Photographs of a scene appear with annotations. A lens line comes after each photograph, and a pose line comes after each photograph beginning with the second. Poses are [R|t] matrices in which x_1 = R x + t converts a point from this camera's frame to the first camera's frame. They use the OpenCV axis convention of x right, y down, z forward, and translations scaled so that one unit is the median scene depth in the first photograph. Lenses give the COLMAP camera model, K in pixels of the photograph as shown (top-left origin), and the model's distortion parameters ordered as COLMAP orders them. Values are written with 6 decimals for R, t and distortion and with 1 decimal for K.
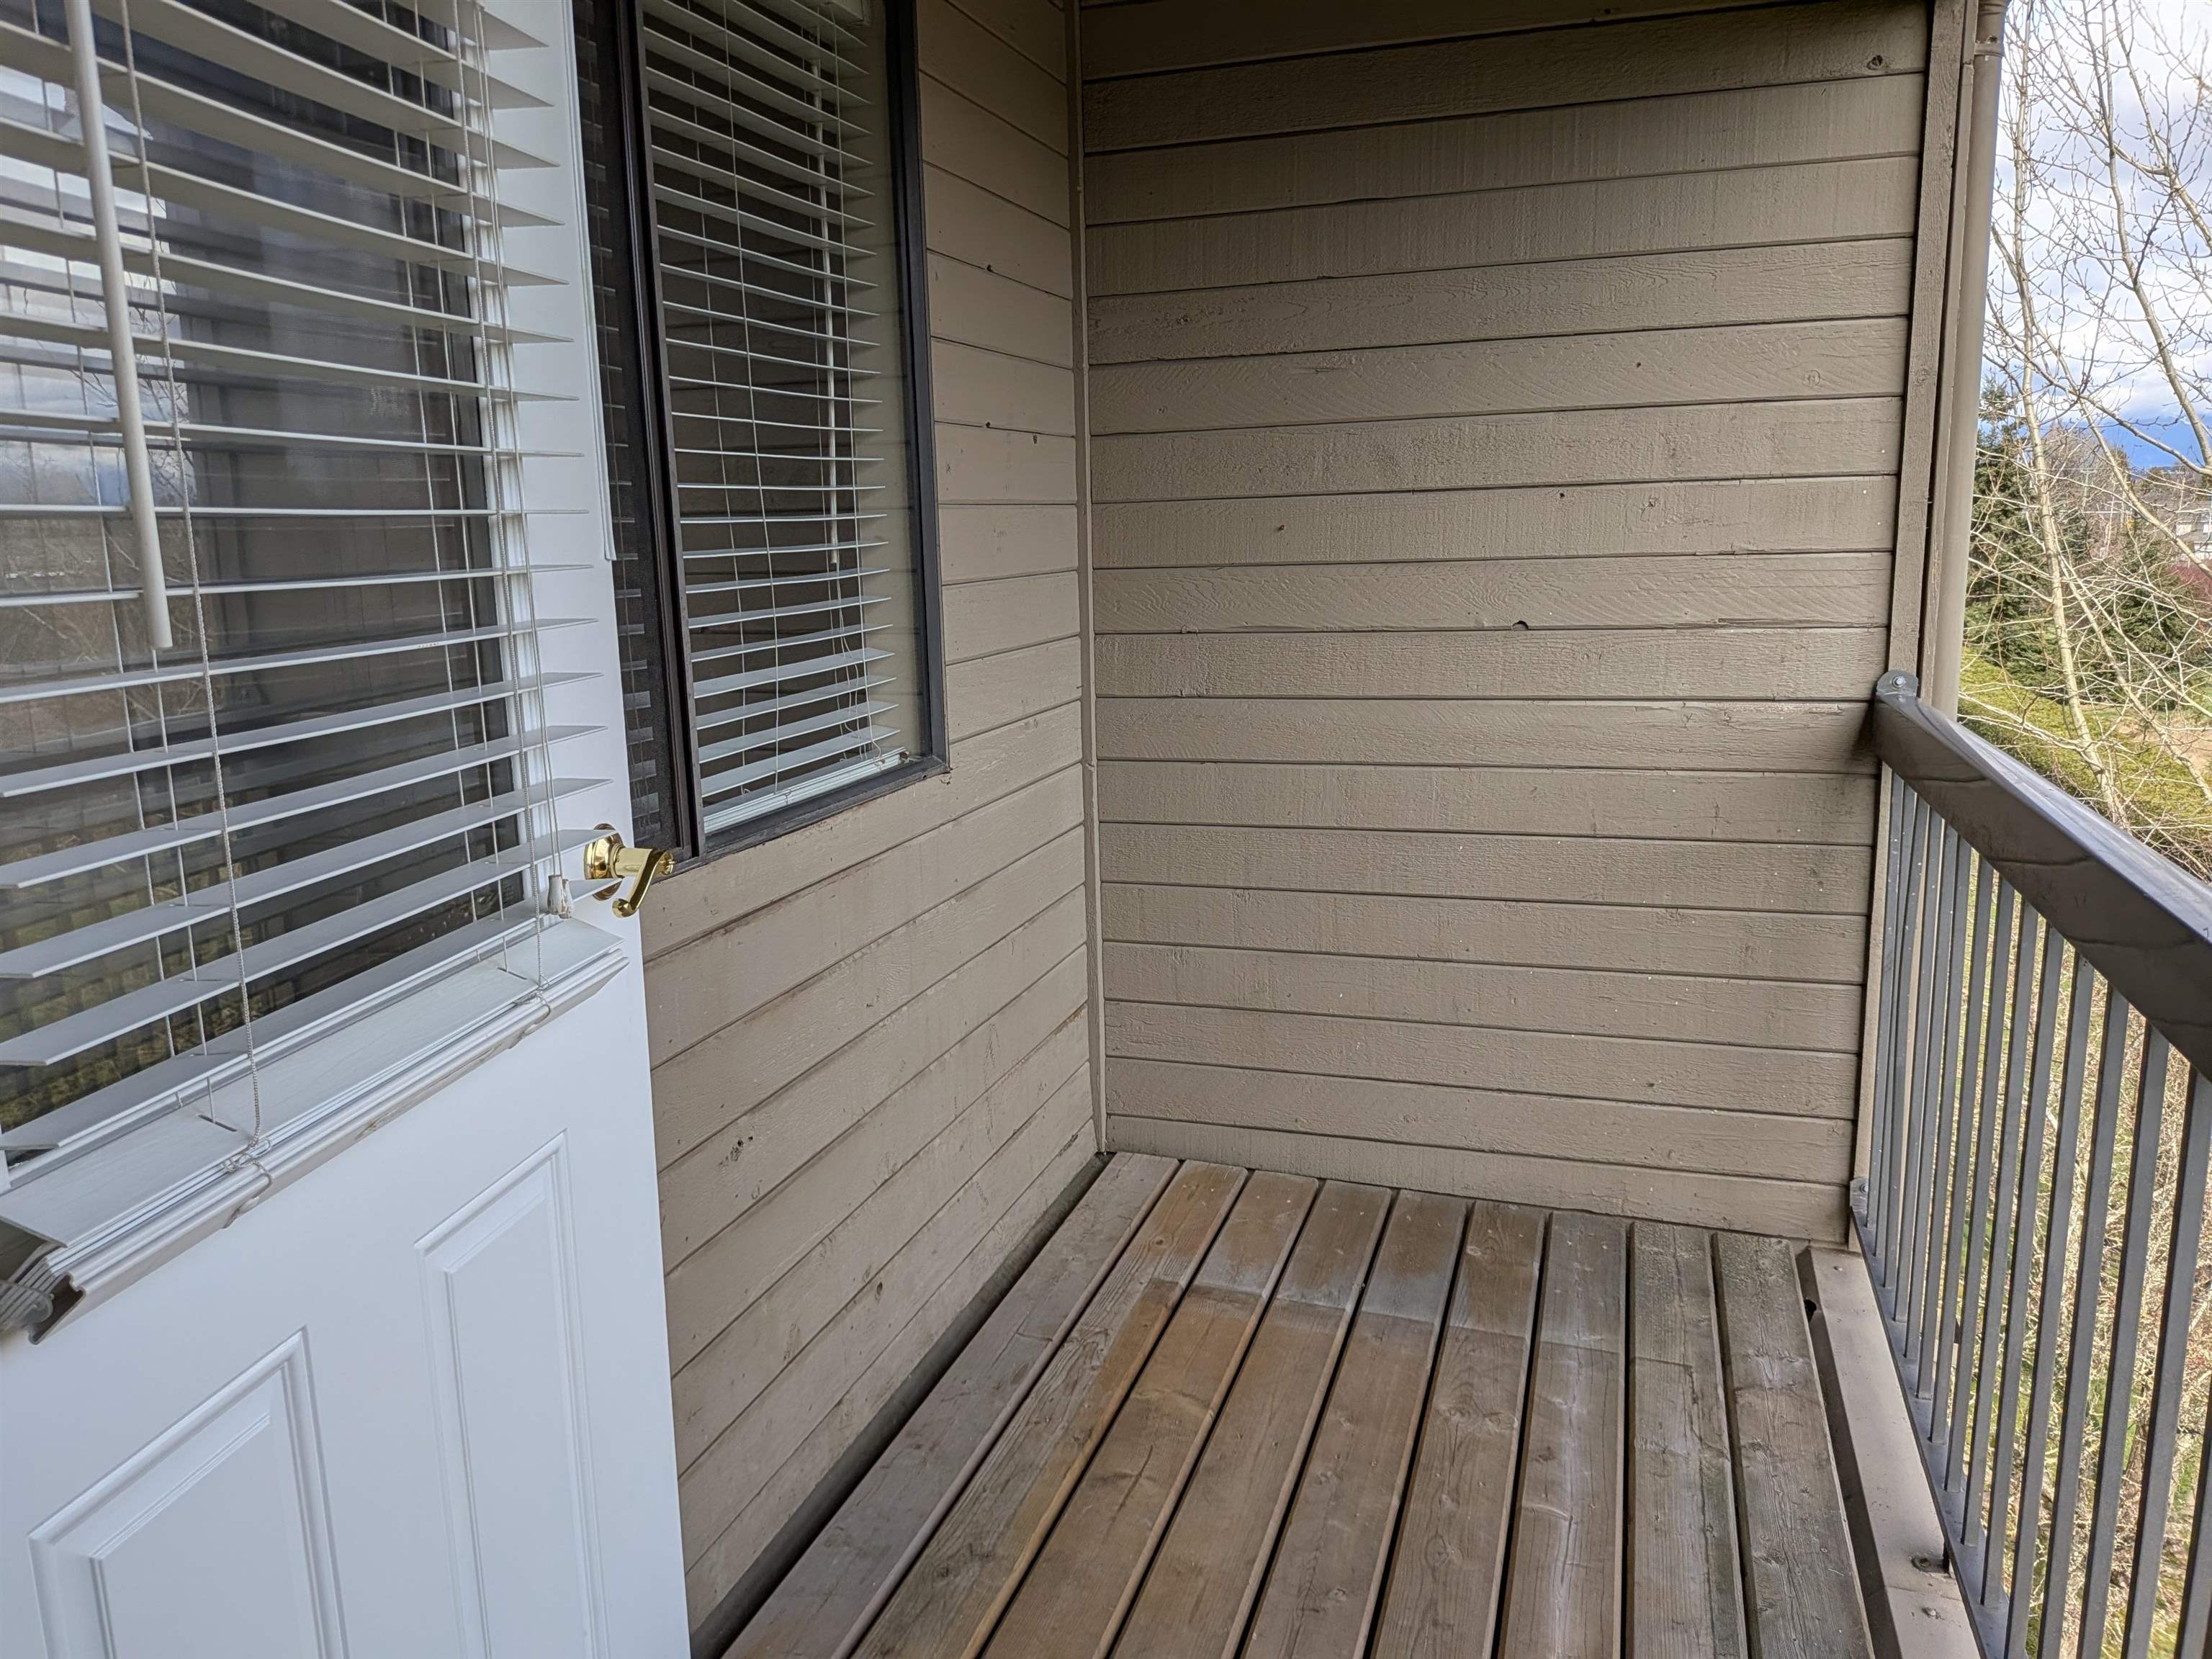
lens RADIAL K [[1594.3, 0, 1106.0], [0, 1594.3, 829.5], [0, 0, 1]] dist [0.118358, -0.241496]
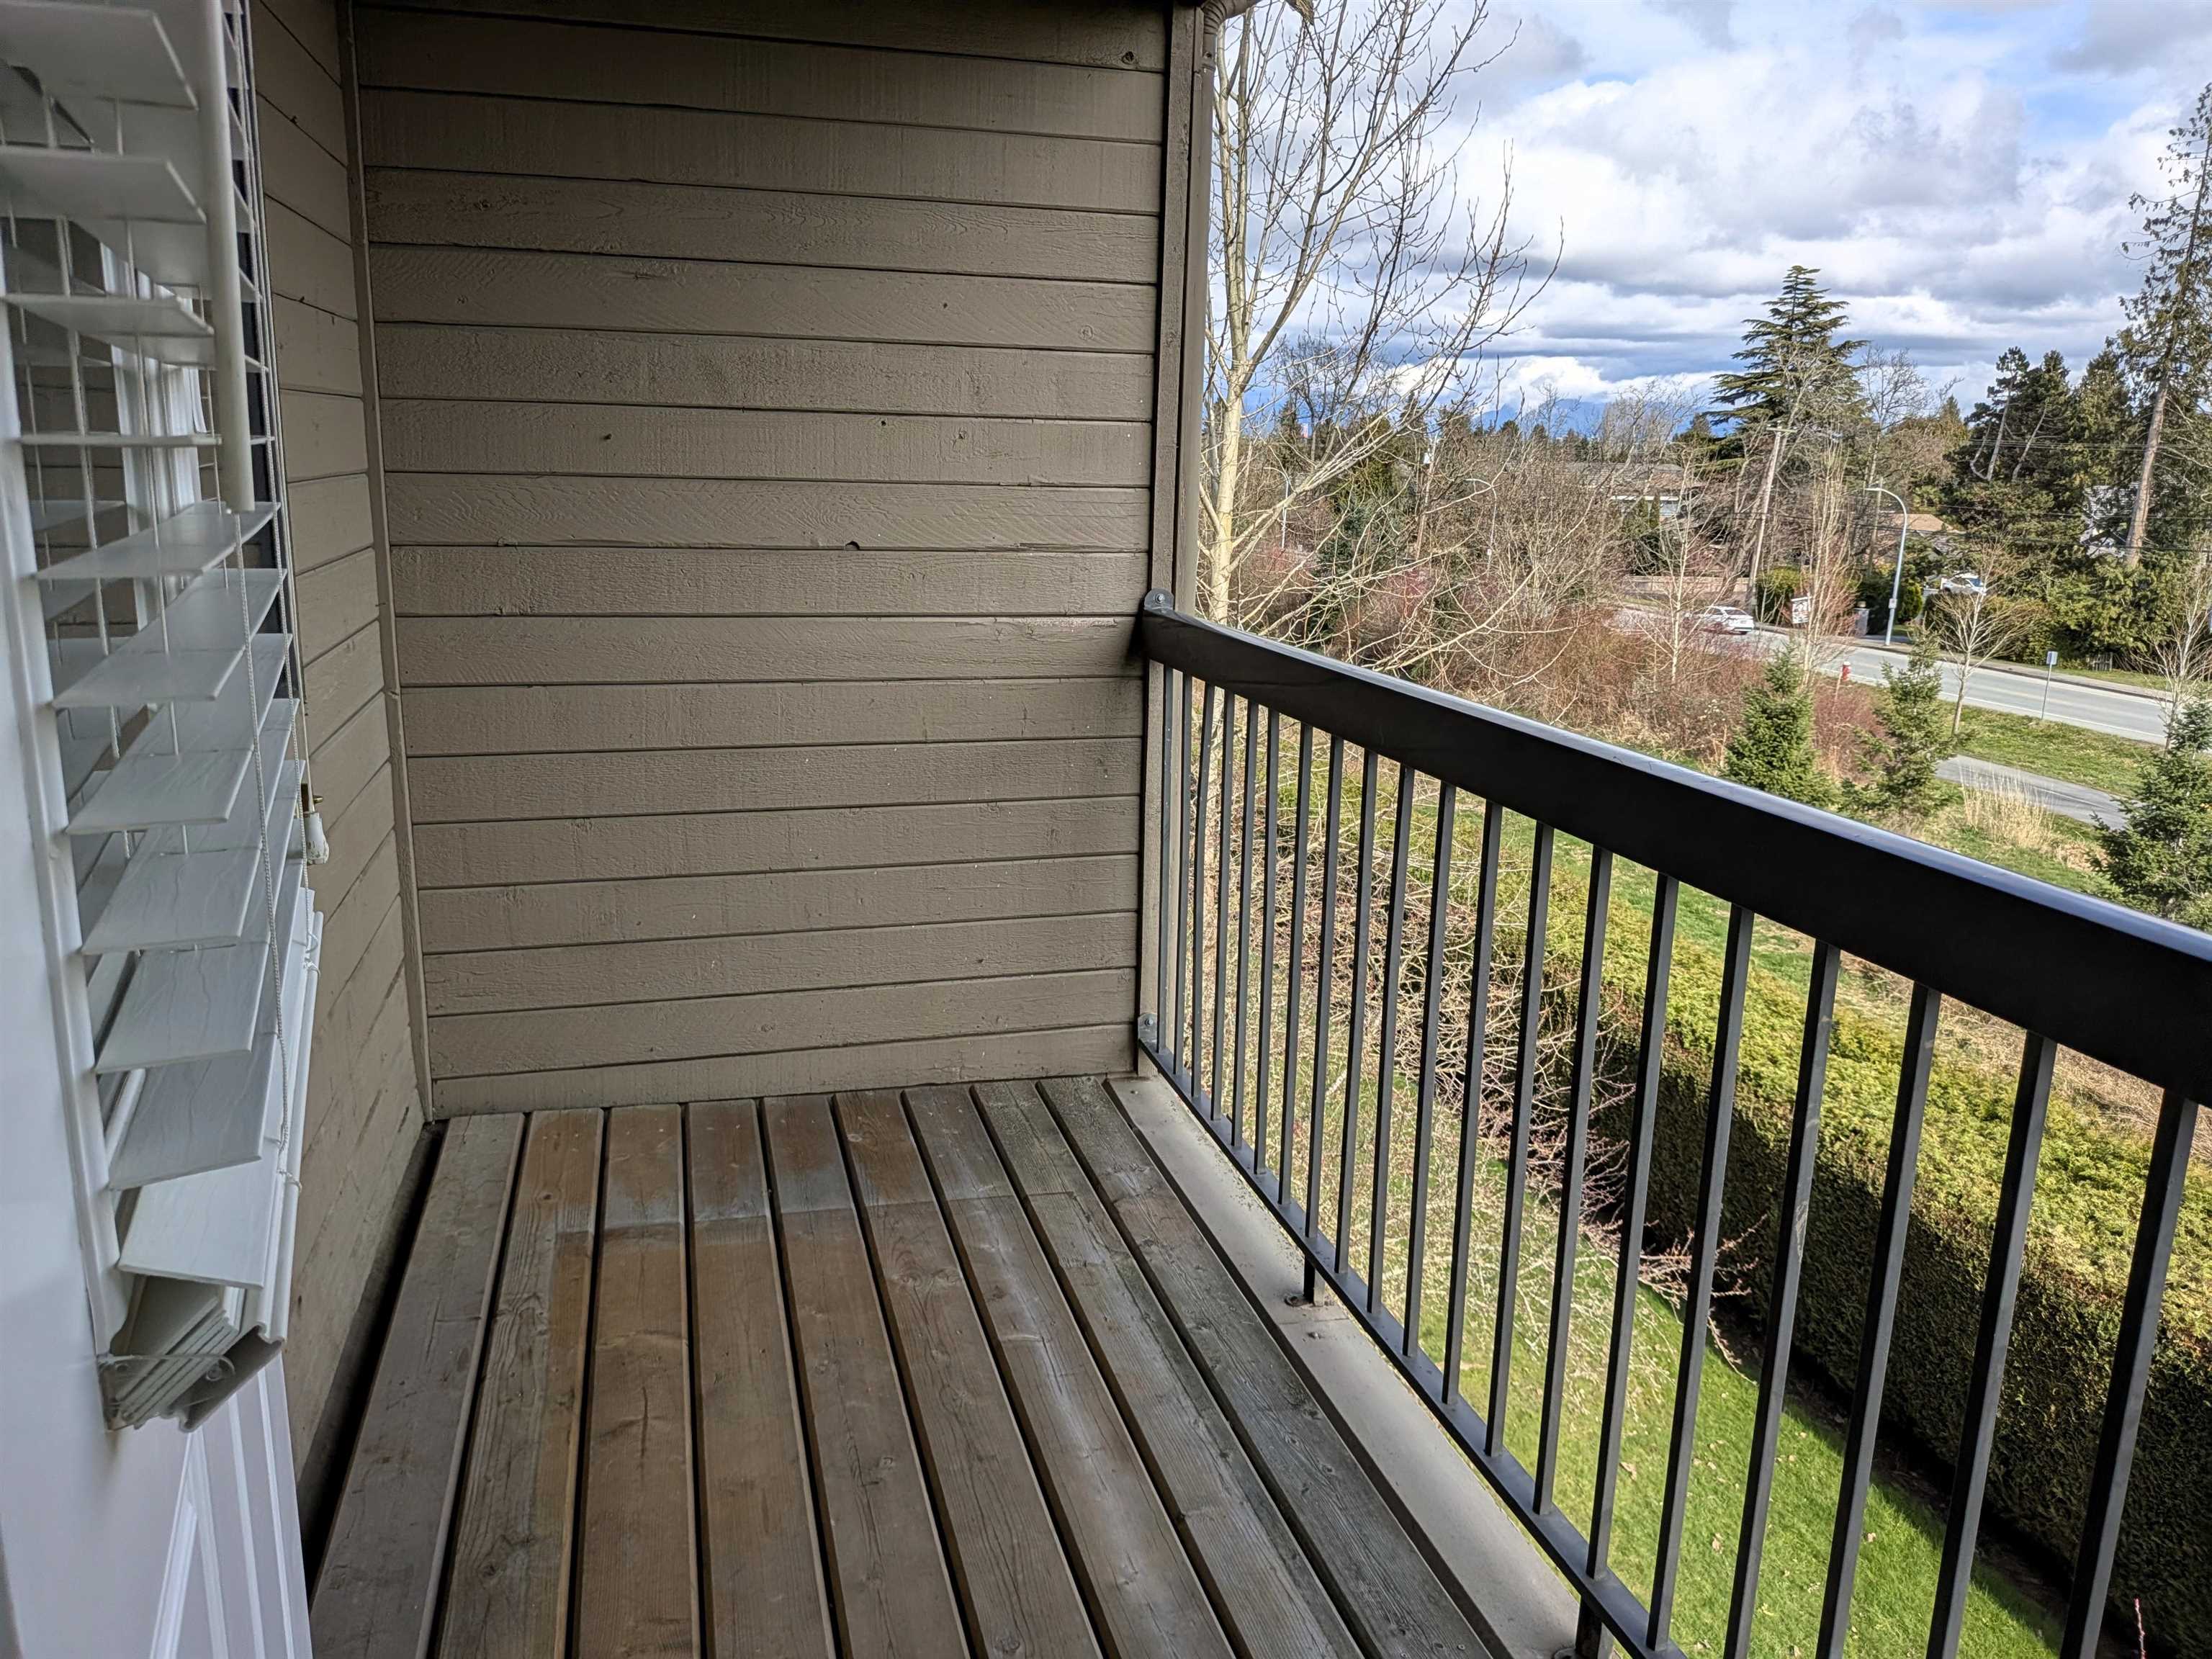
lens RADIAL K [[1576.4, 0, 1103.5], [0, 1576.4, 811.8], [0, 0, 1]] dist [0.158518, -0.294442]
pose [[0.833434, -0.078964, 0.546949, -0.188866], [0.062163, 0.996853, 0.049194, 0.006162], [-0.549112, -0.007000, 0.835719, 0.036407]]
